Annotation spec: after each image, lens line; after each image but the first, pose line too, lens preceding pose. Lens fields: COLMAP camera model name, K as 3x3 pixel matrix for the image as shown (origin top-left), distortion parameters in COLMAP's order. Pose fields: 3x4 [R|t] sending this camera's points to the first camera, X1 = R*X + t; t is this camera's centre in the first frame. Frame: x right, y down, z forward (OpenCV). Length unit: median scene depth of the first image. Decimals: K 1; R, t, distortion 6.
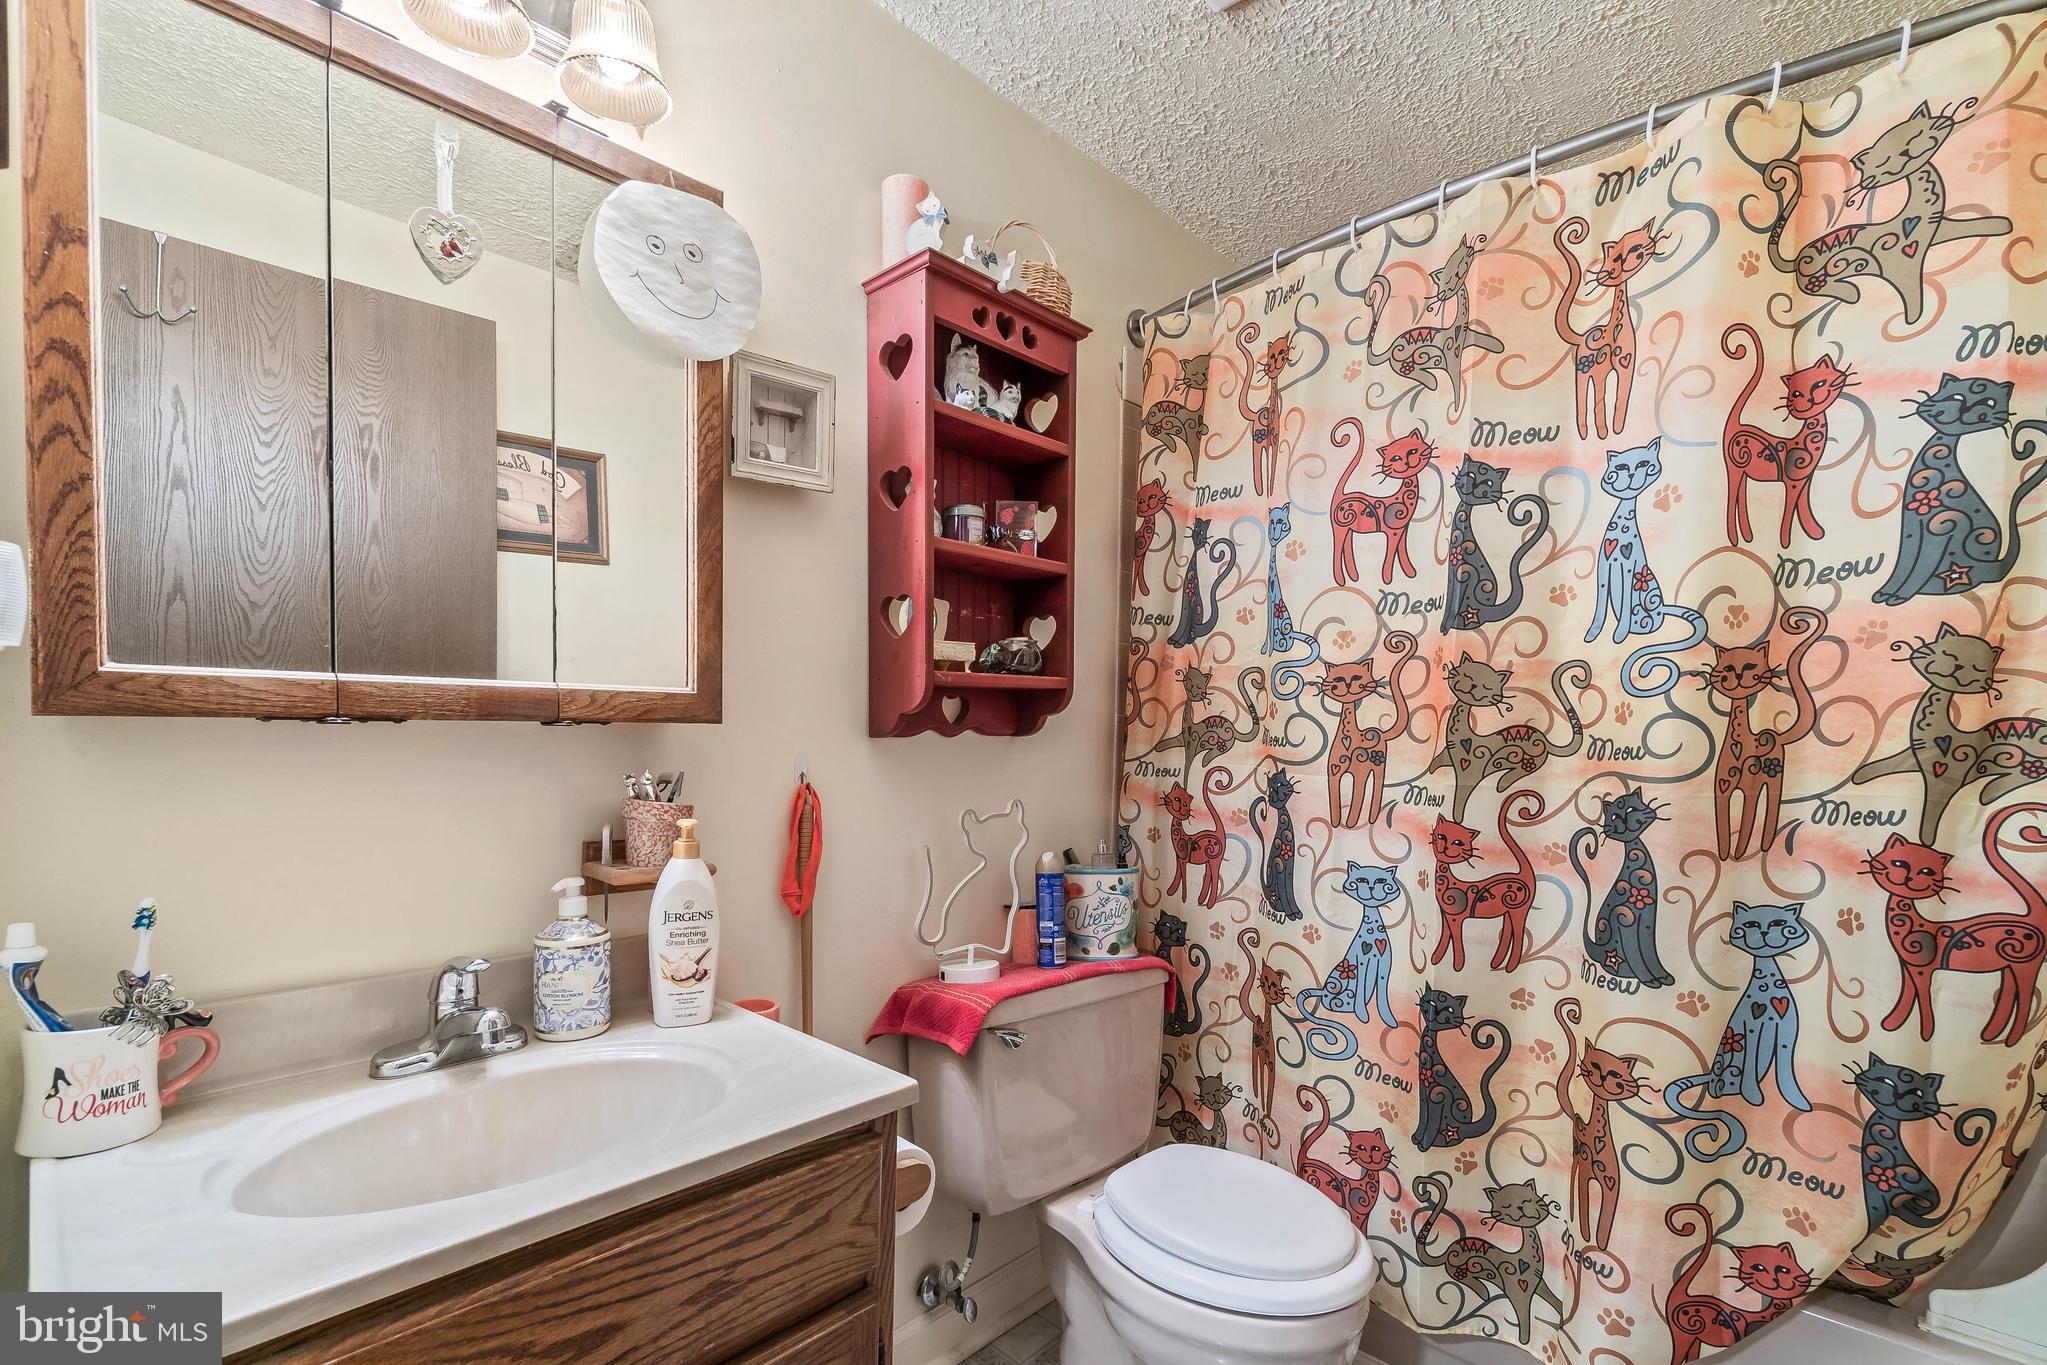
lens RADIAL K [[901.9, 0, 1037.4], [0, 901.9, 757.7], [0, 0, 1]] dist [-0.001364, 0.000230]
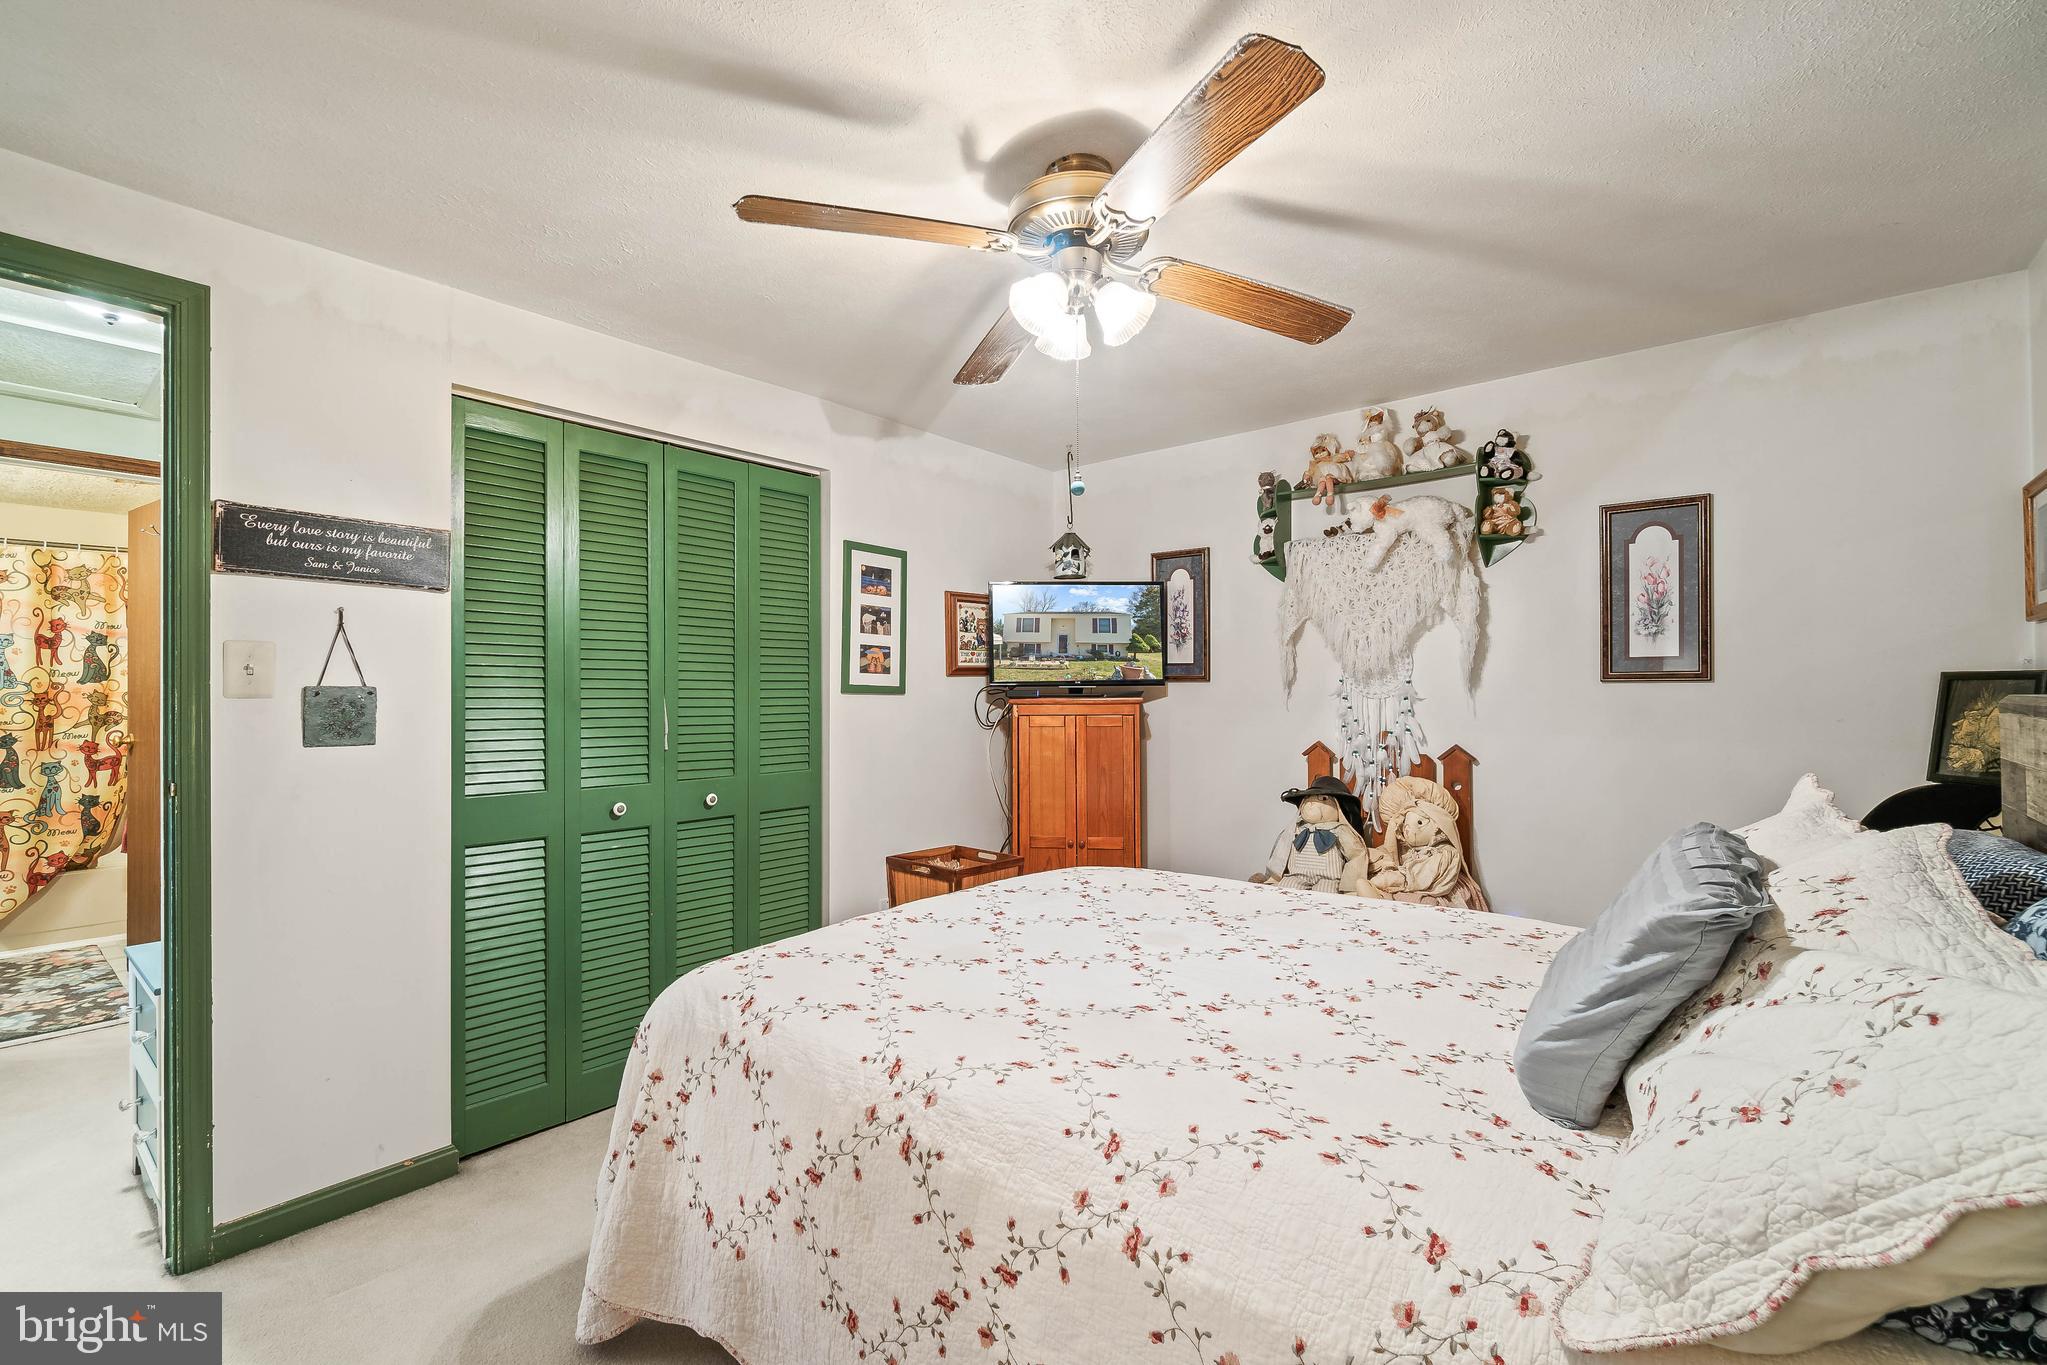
lens RADIAL K [[901.9, 0, 988.9], [0, 901.9, 697.3], [0, 0, 1]] dist [-0.001364, 0.000230]
pose [[-0.032416, -0.011782, 0.999405, -3.076040], [0.035566, 0.999284, 0.012934, -0.015256], [-0.998841, 0.035964, -0.031974, -2.801476]]
